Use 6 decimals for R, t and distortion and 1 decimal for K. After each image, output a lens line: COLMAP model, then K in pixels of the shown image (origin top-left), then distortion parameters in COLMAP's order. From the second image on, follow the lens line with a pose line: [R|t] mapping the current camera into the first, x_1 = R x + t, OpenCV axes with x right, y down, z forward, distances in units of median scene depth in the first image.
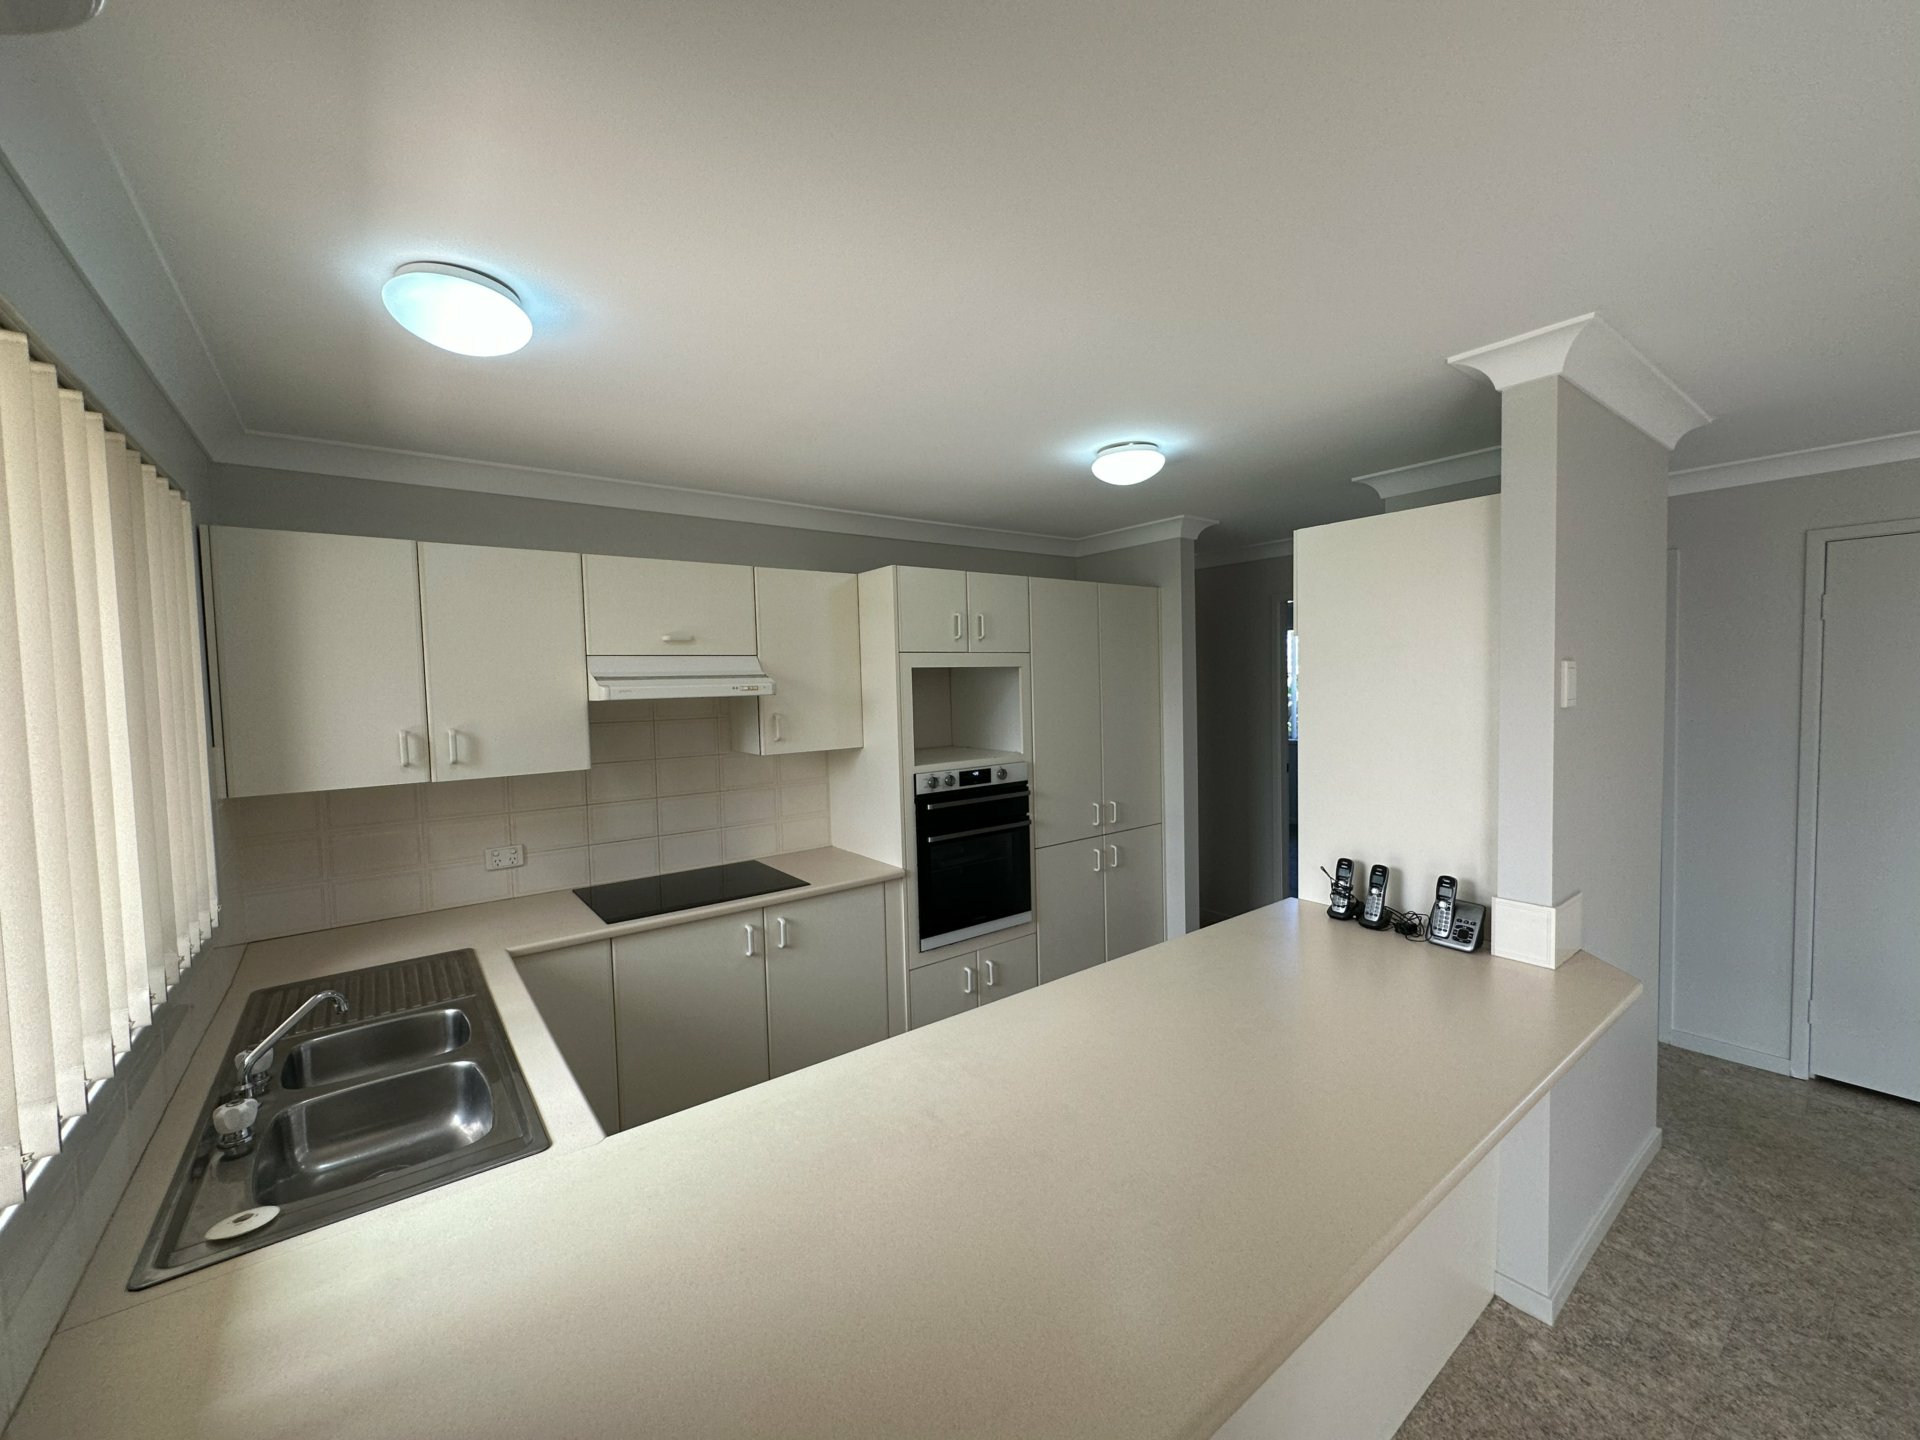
lens RADIAL K [[770.3, 0, 960.0], [0, 770.3, 720.0], [0, 0, 1]] dist [-0.001612, 0.000376]
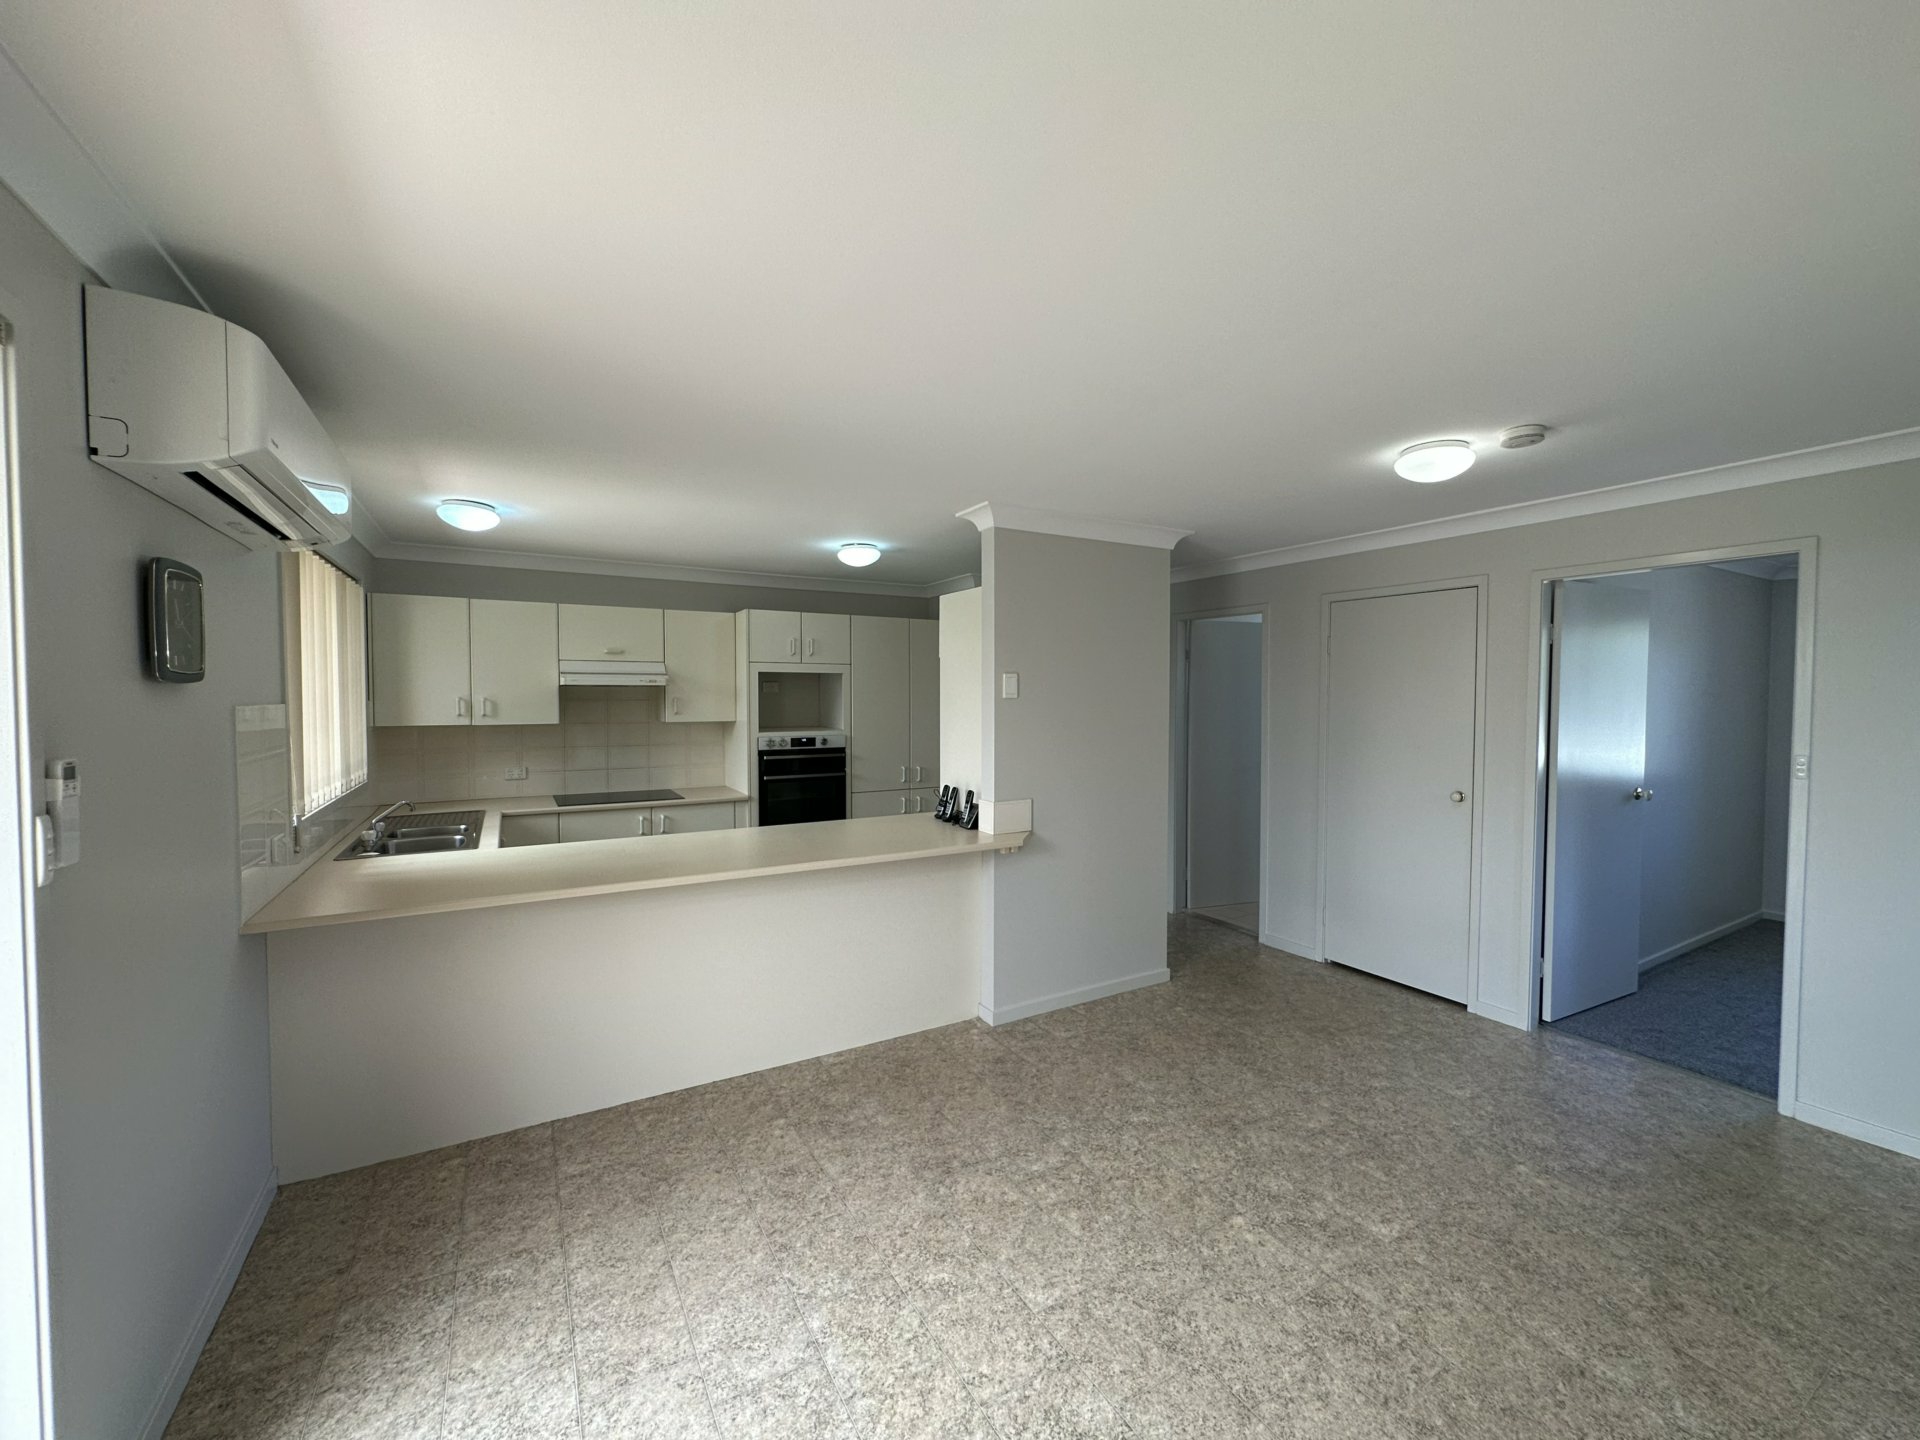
lens RADIAL K [[770.3, 0, 960.0], [0, 770.3, 720.0], [0, 0, 1]] dist [-0.001612, 0.000376]
pose [[0.991830, 0.030519, -0.123865, 0.622304], [-0.032431, 0.999383, -0.013454, 0.046177], [0.123378, 0.017362, 0.992208, -0.616542]]
